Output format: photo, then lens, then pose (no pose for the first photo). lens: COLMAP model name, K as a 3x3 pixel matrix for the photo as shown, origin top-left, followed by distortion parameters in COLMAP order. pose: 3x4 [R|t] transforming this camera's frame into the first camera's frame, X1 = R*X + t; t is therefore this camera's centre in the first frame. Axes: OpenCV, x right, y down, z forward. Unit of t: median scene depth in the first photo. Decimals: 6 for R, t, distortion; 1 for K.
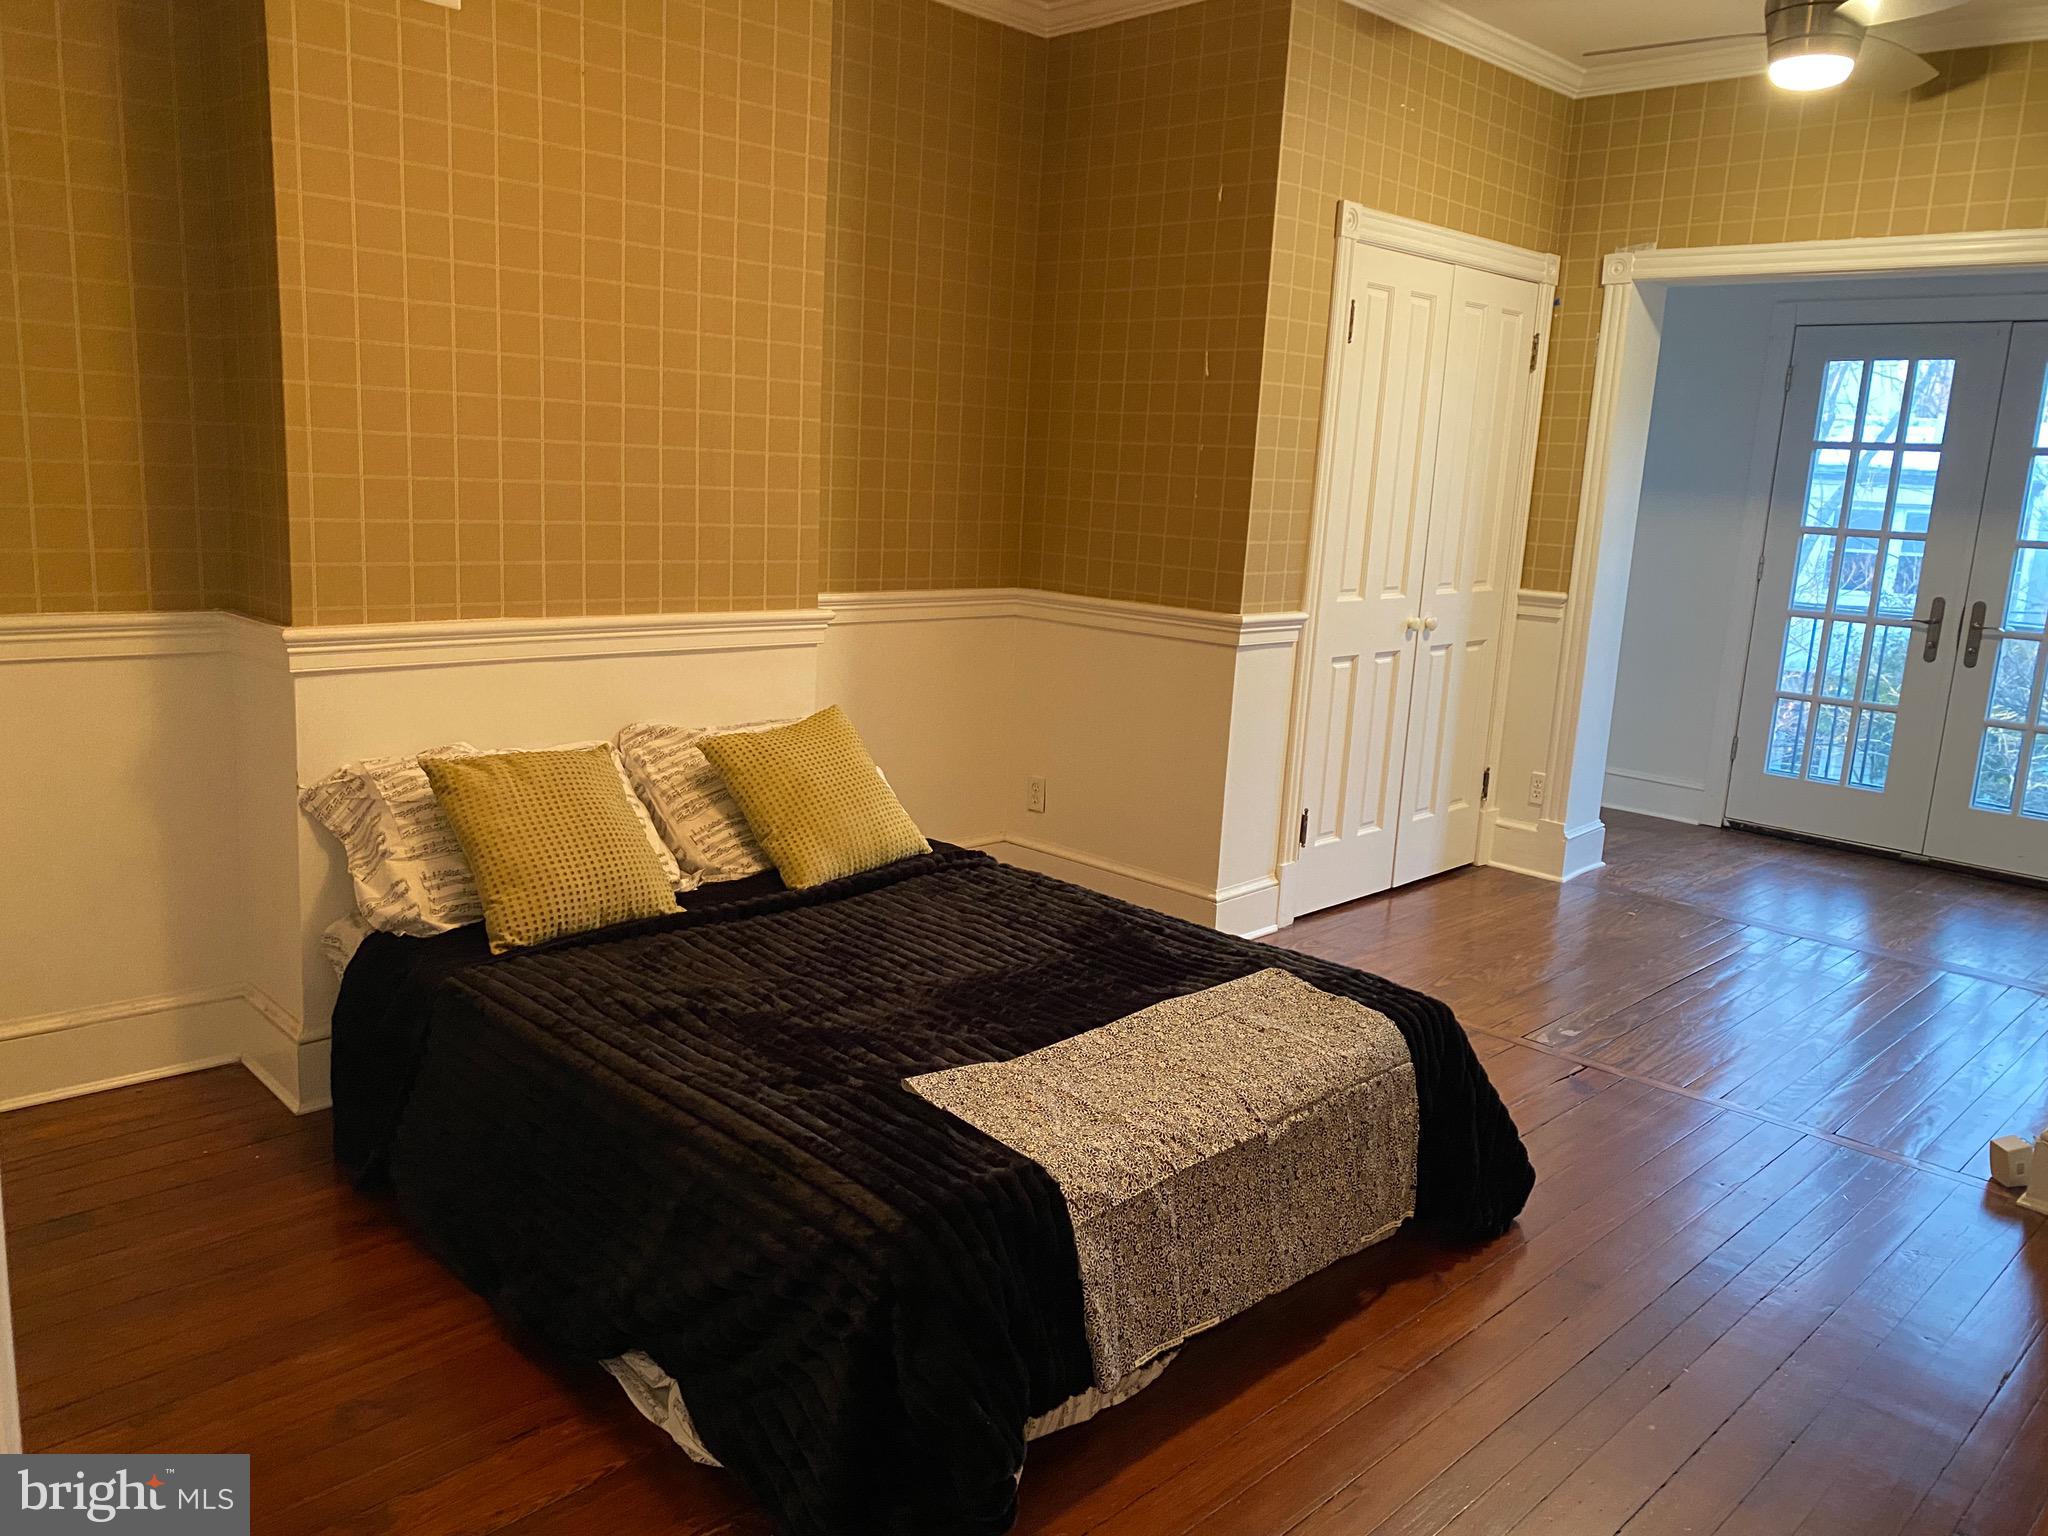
lens RADIAL K [[1582.1, 0, 1024.0], [0, 1582.1, 768.0], [0, 0, 1]] dist [0.152655, -0.357473]
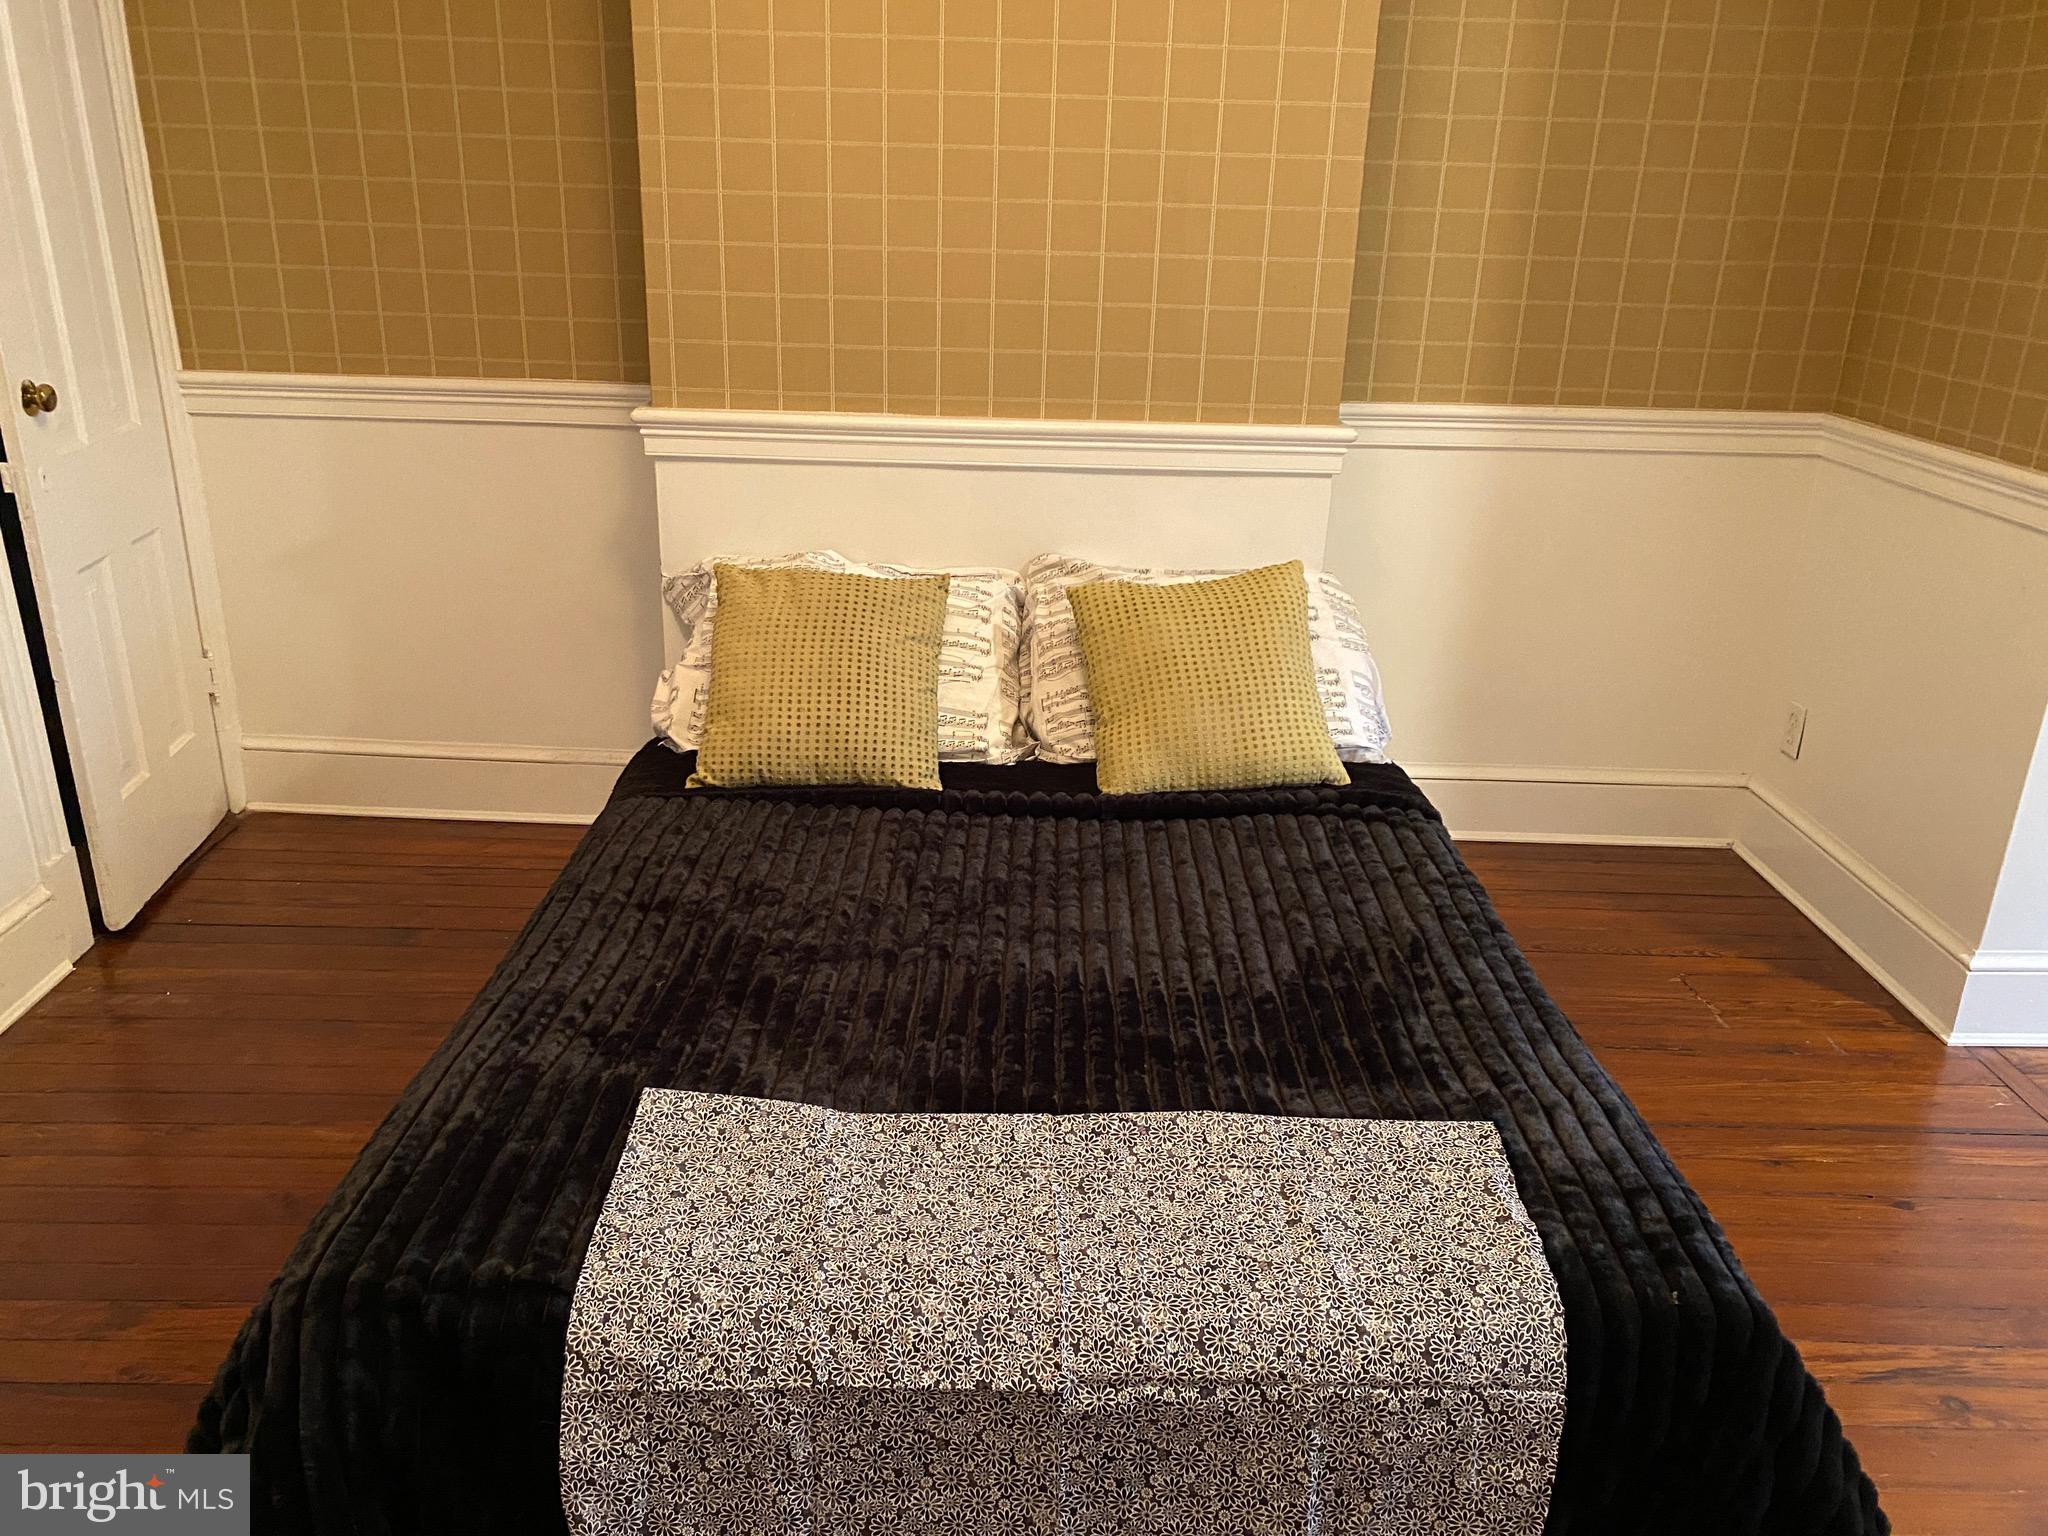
lens RADIAL K [[1582.1, 0, 1024.0], [0, 1582.1, 768.0], [0, 0, 1]] dist [0.152655, -0.357473]
pose [[0.690550, 0.221844, -0.688423, 0.389958], [-0.128162, 0.974270, 0.185400, -0.080338], [0.711839, -0.039799, 0.701214, 0.460323]]
